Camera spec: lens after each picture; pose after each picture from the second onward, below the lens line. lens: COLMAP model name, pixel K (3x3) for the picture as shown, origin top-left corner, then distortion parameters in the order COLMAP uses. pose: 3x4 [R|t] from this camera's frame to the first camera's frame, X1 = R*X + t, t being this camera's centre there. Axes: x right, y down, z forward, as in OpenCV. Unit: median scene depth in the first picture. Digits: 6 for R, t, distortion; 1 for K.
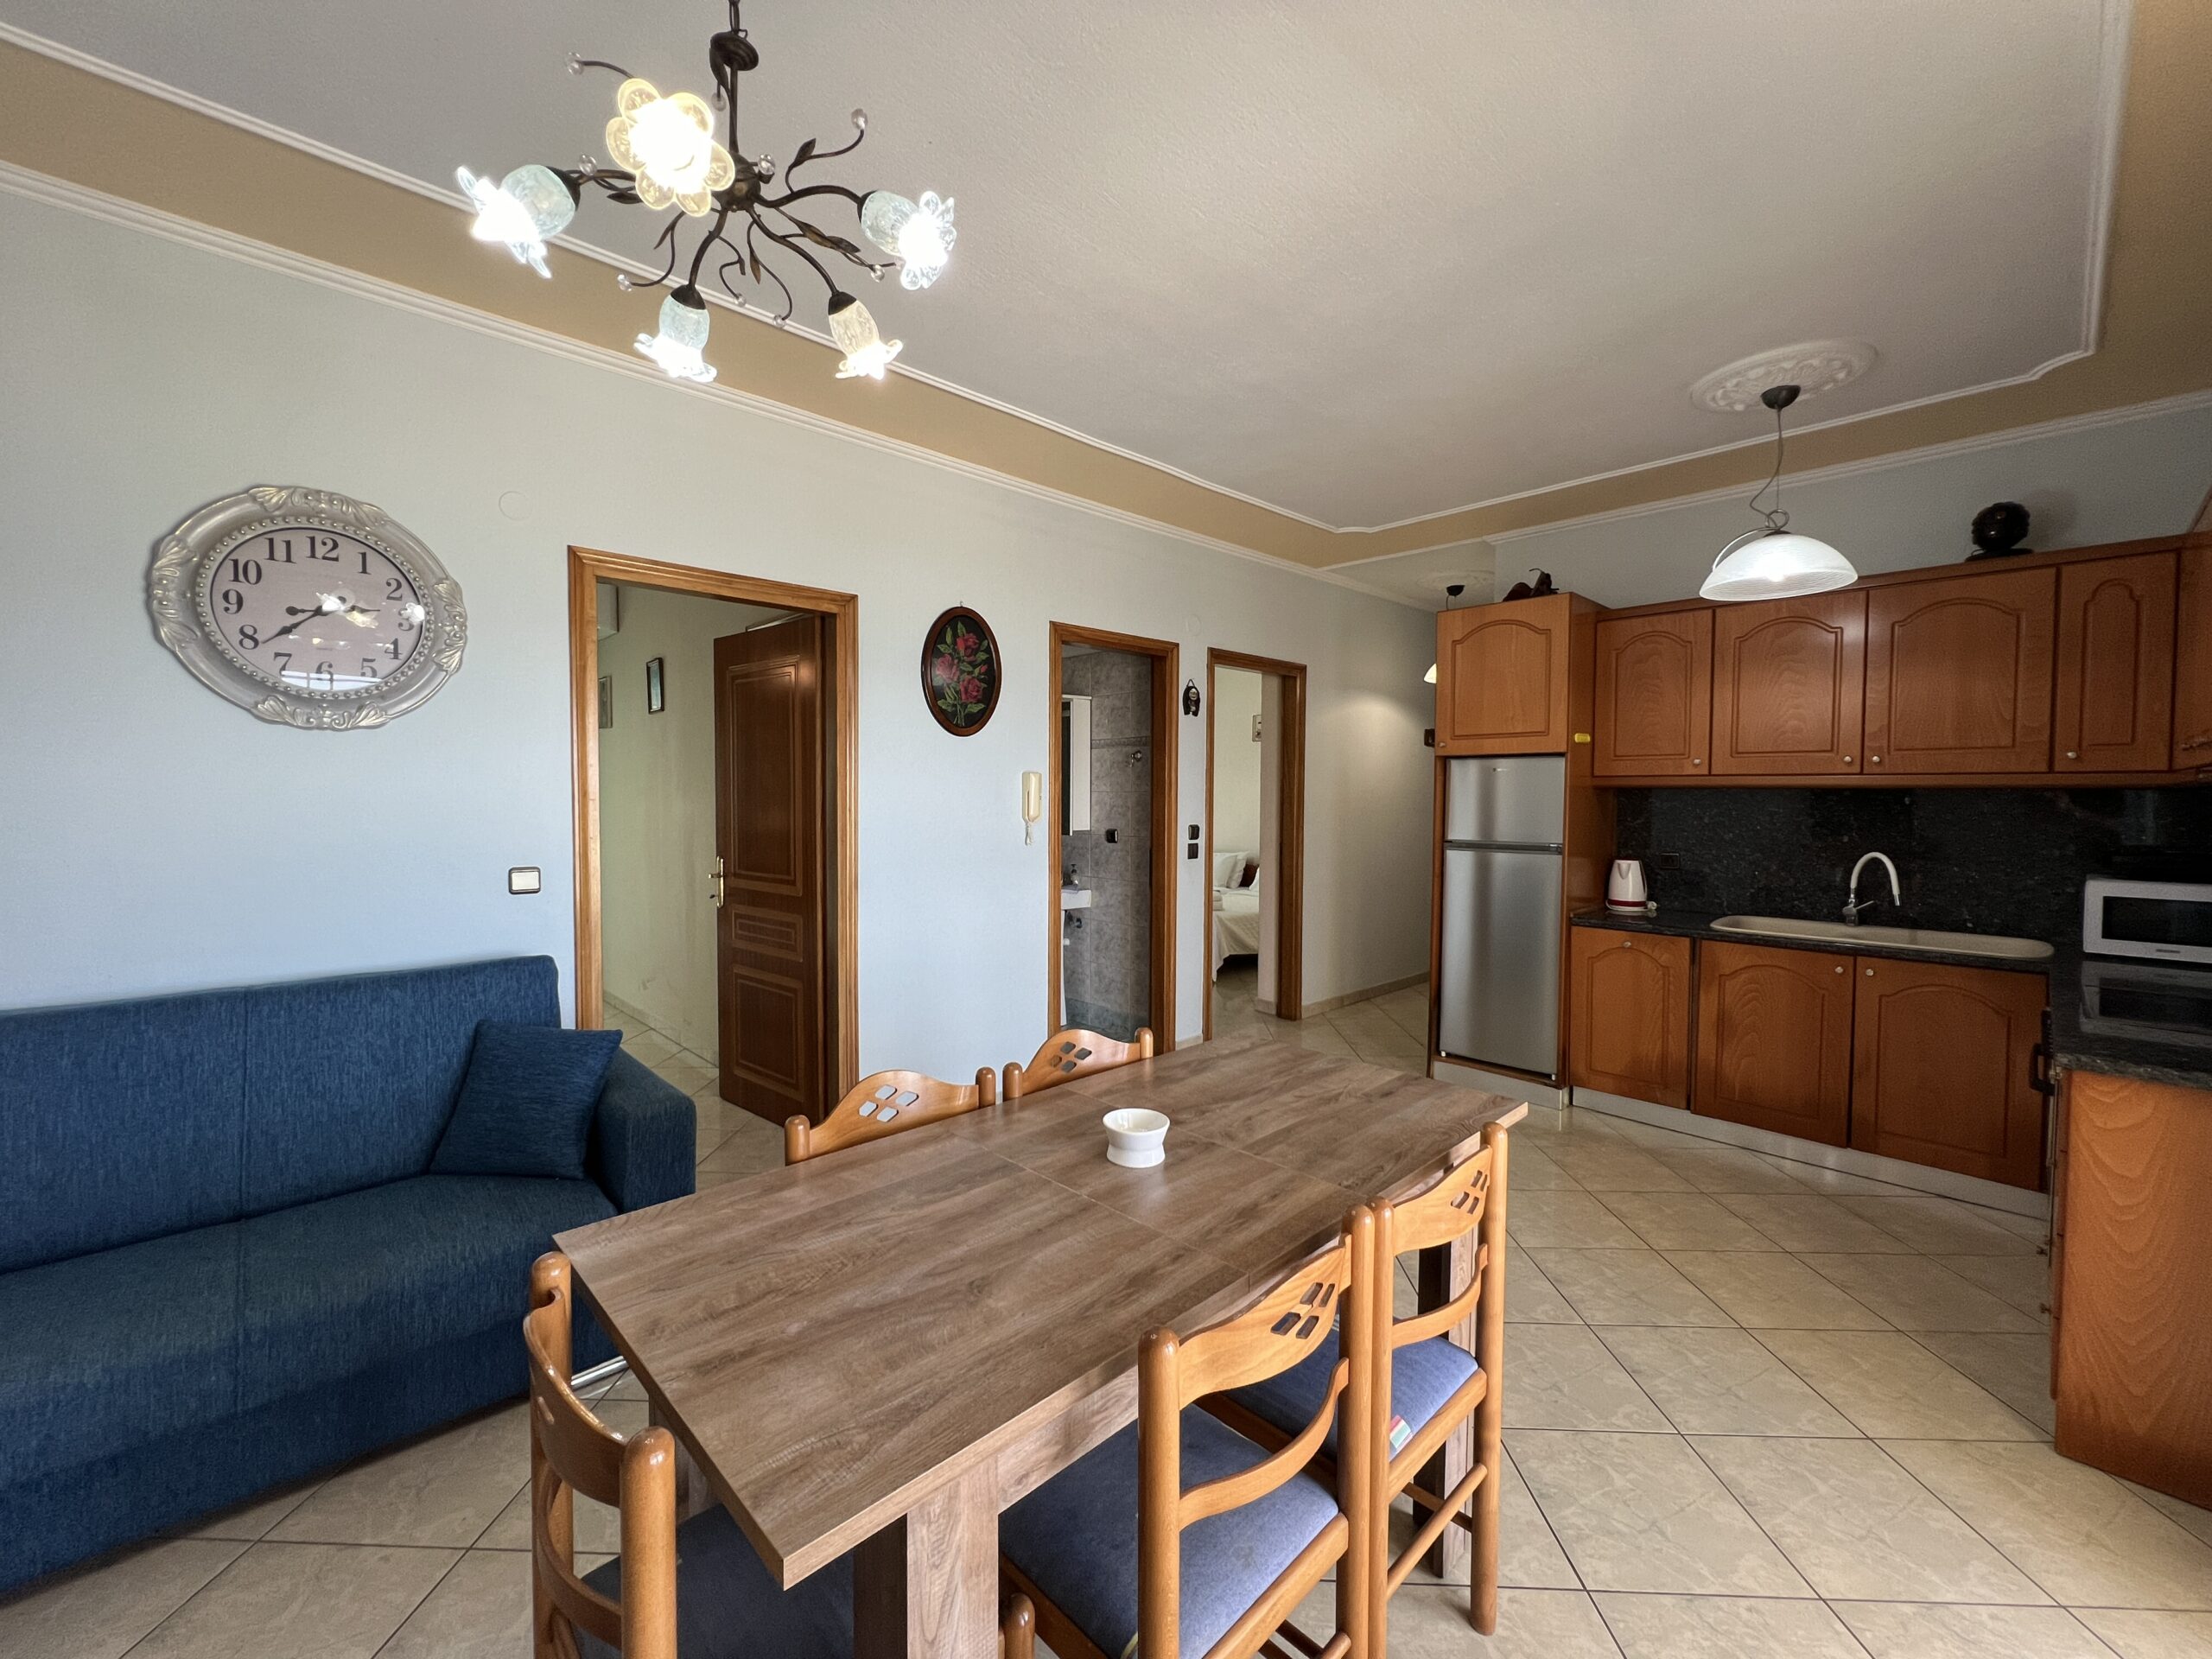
lens RADIAL K [[896.0, 0, 1106.0], [0, 896.0, 829.5], [0, 0, 1]] dist [0.001457, 0.000068]
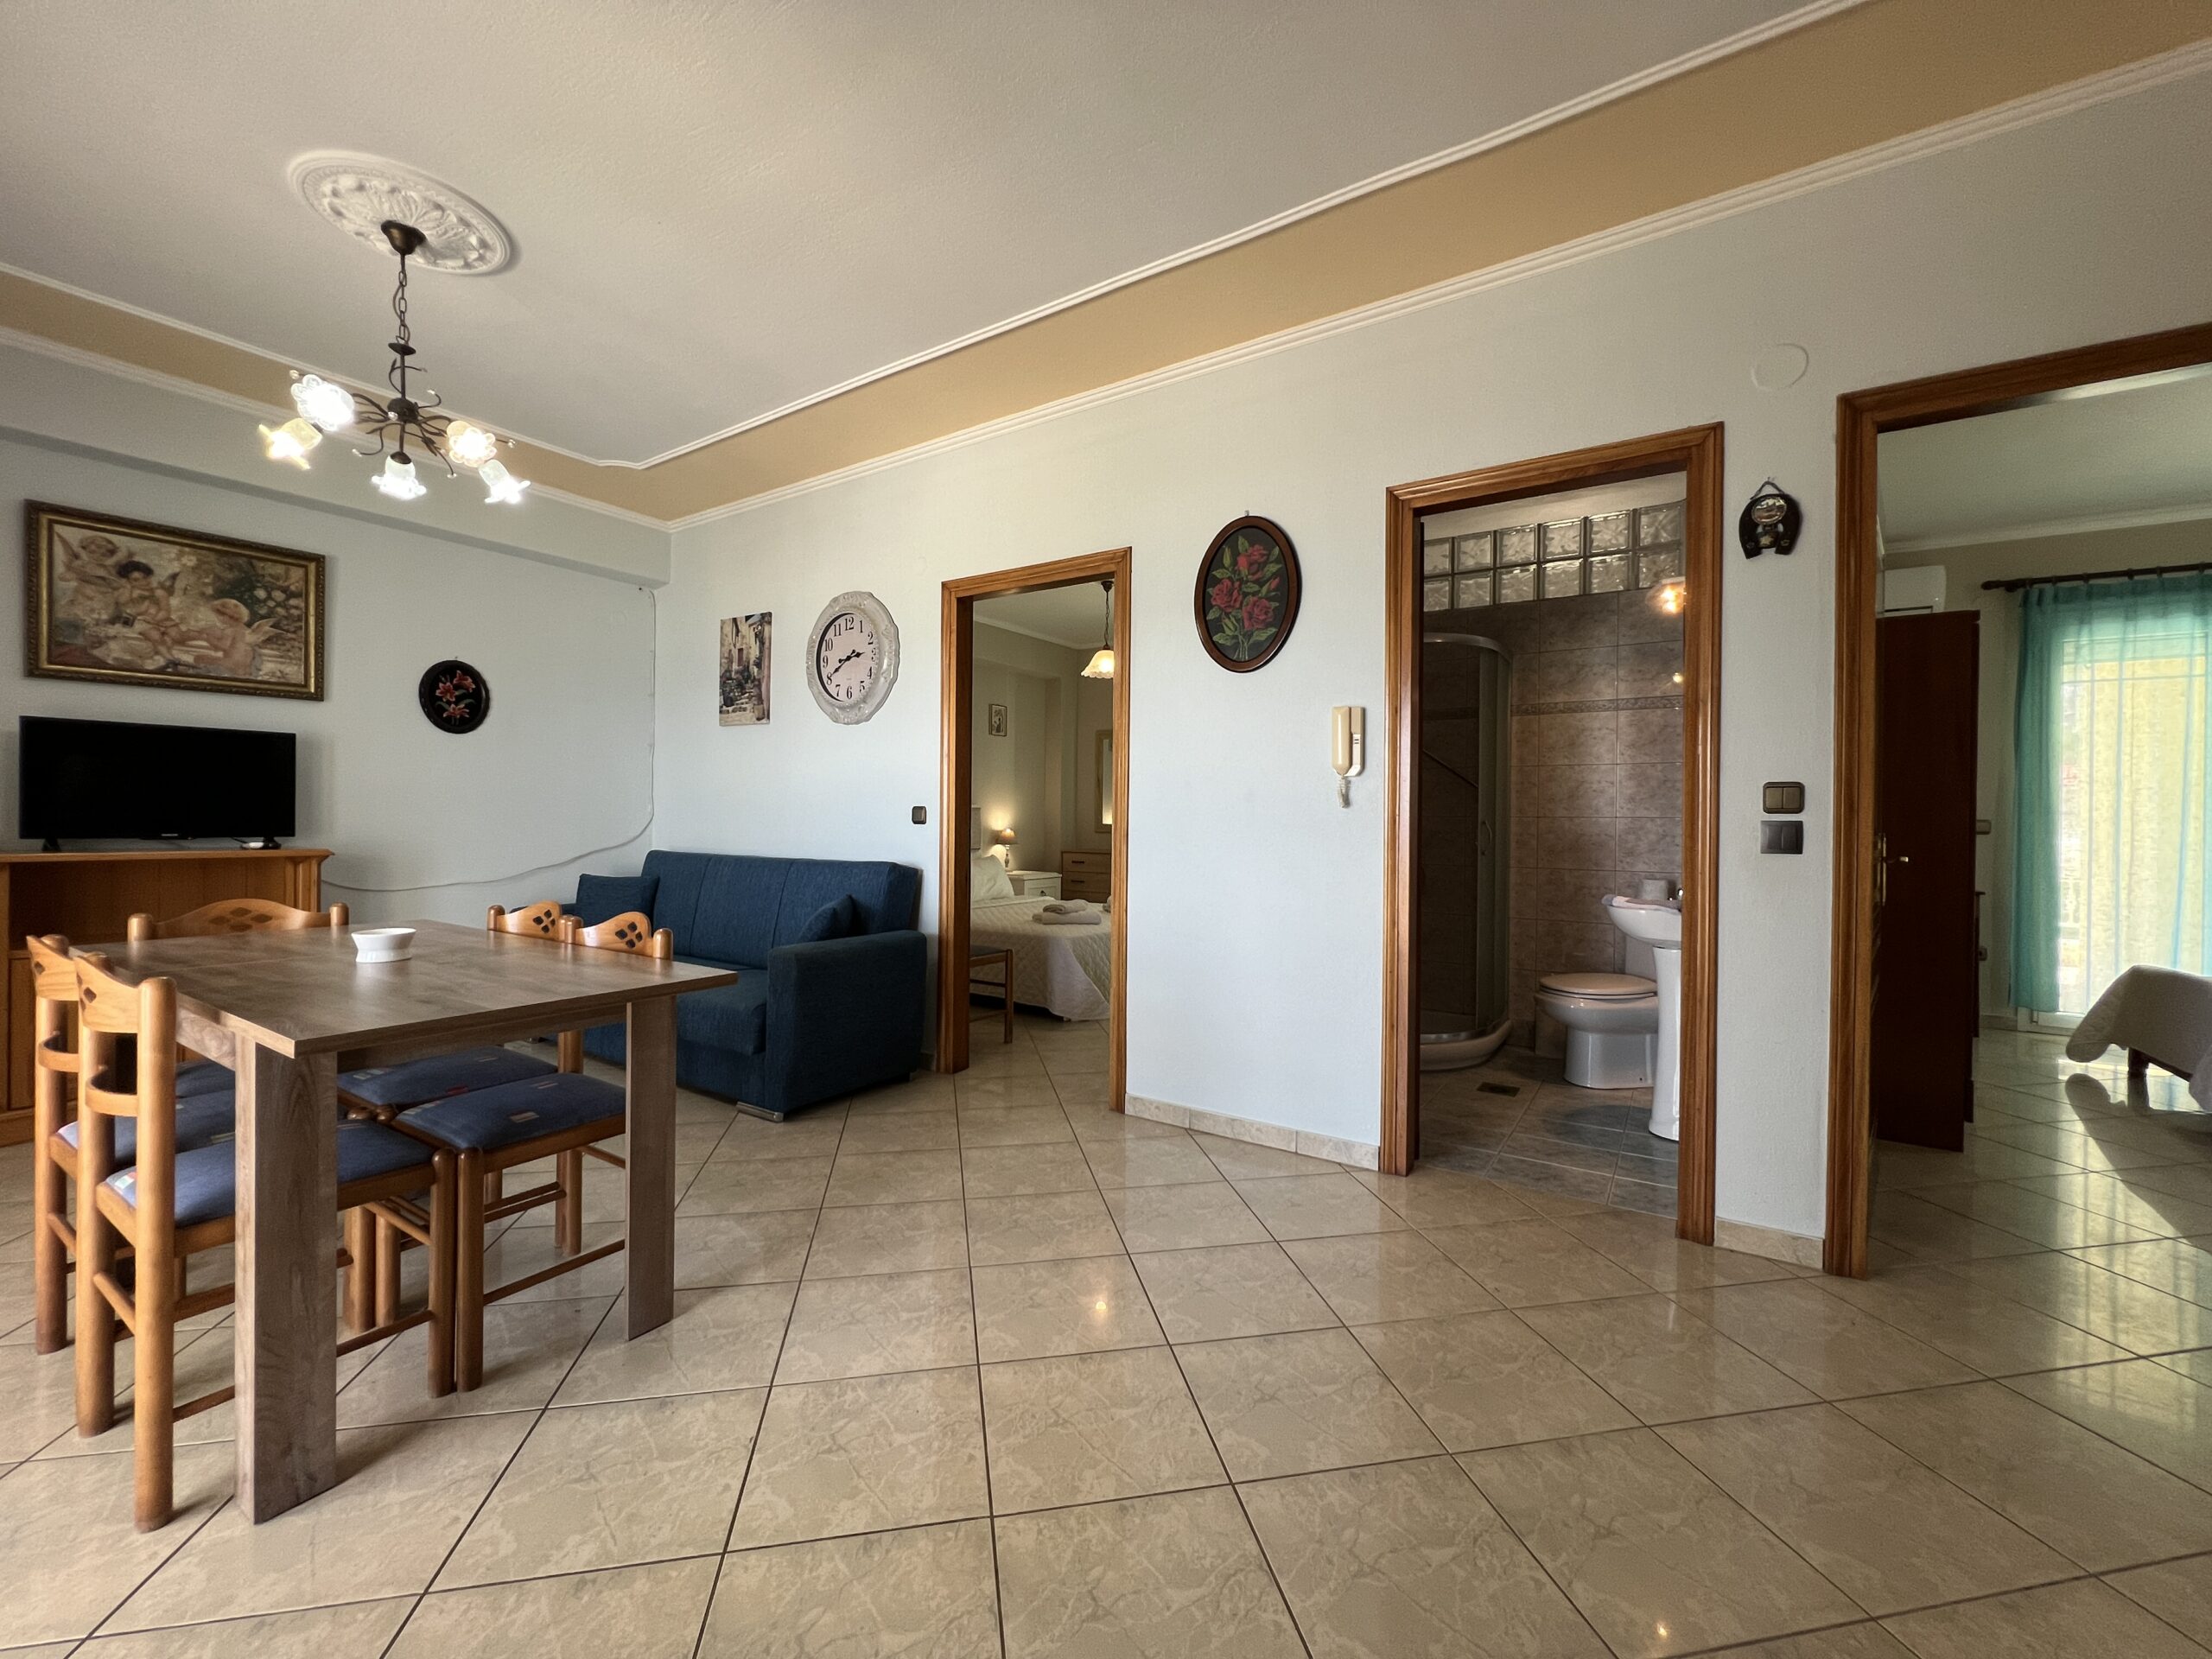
lens RADIAL K [[896.0, 0, 1106.0], [0, 896.0, 829.5], [0, 0, 1]] dist [0.001457, 0.000068]
pose [[0.247301, 0.004599, -0.968928, 1.007941], [-0.049978, 0.998718, -0.008015, 0.088725], [0.967649, 0.050407, 0.247214, 1.126146]]
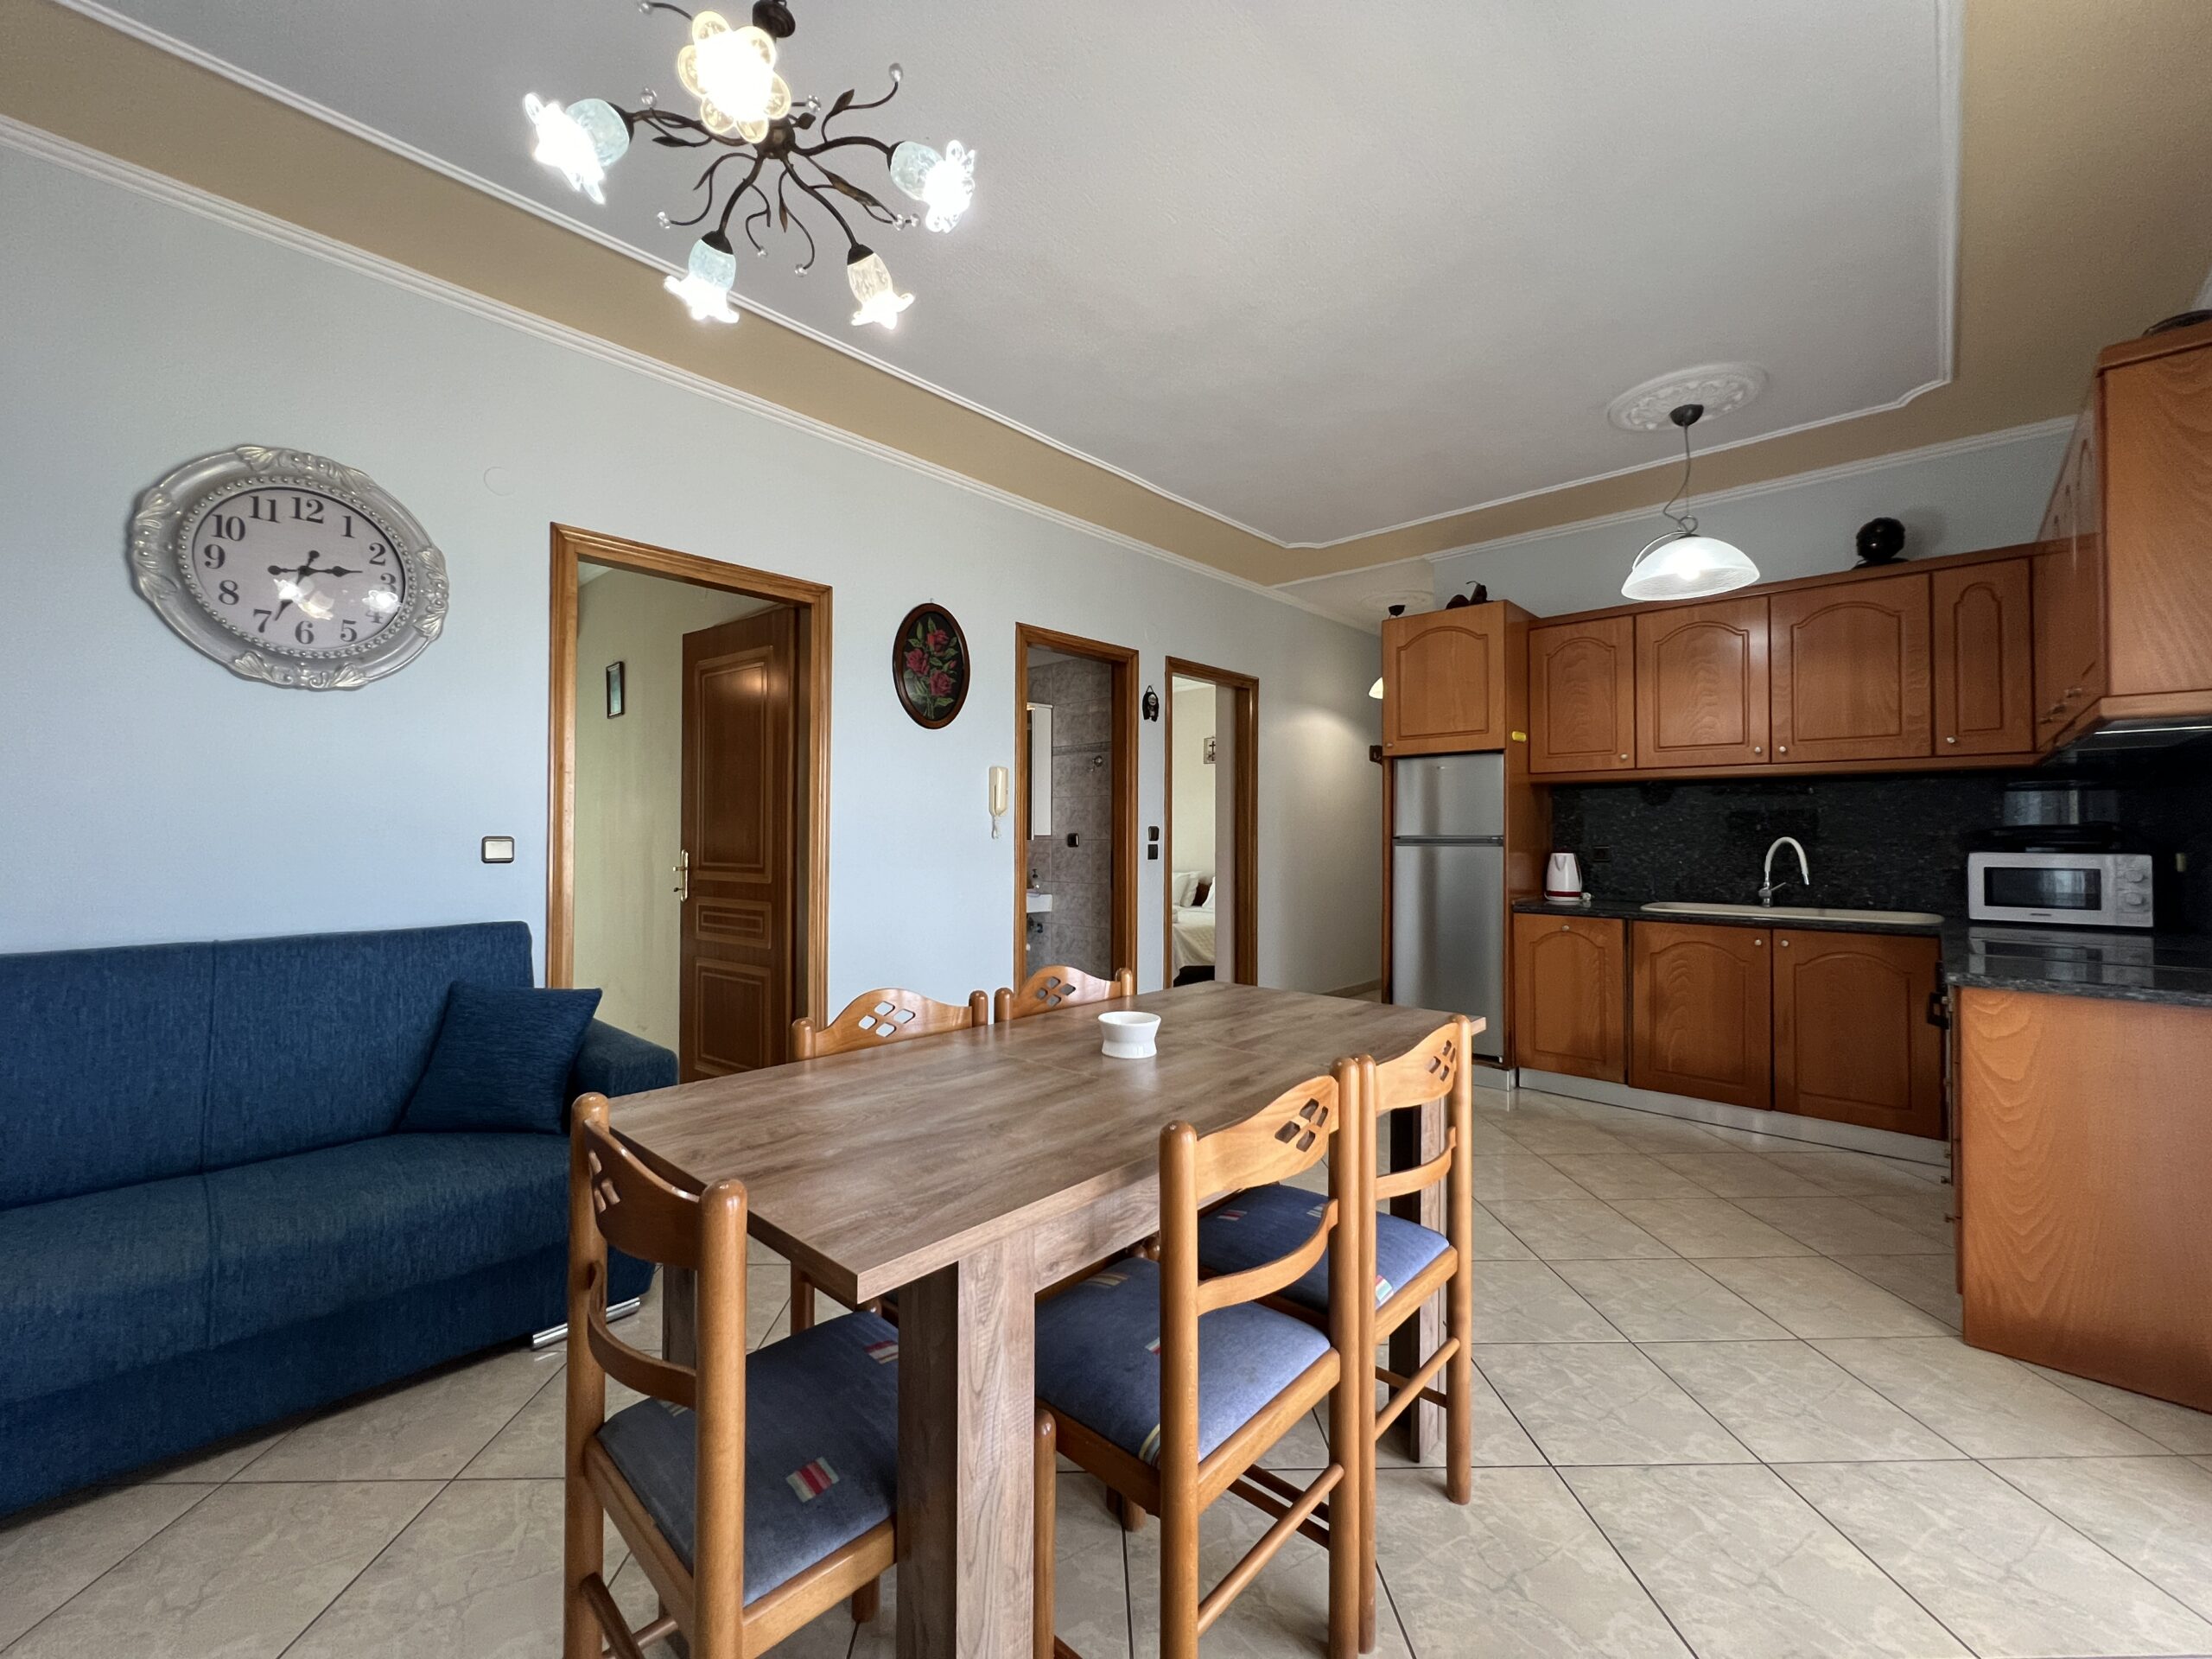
lens RADIAL K [[894.7, 0, 1106.0], [0, 894.7, 829.5], [0, 0, 1]] dist [0.001403, 0.000082]
pose [[0.998195, -0.000429, 0.060053, -0.038303], [0.003362, 0.998805, -0.048748, 0.101987], [-0.059961, 0.048861, 0.997004, -0.043023]]
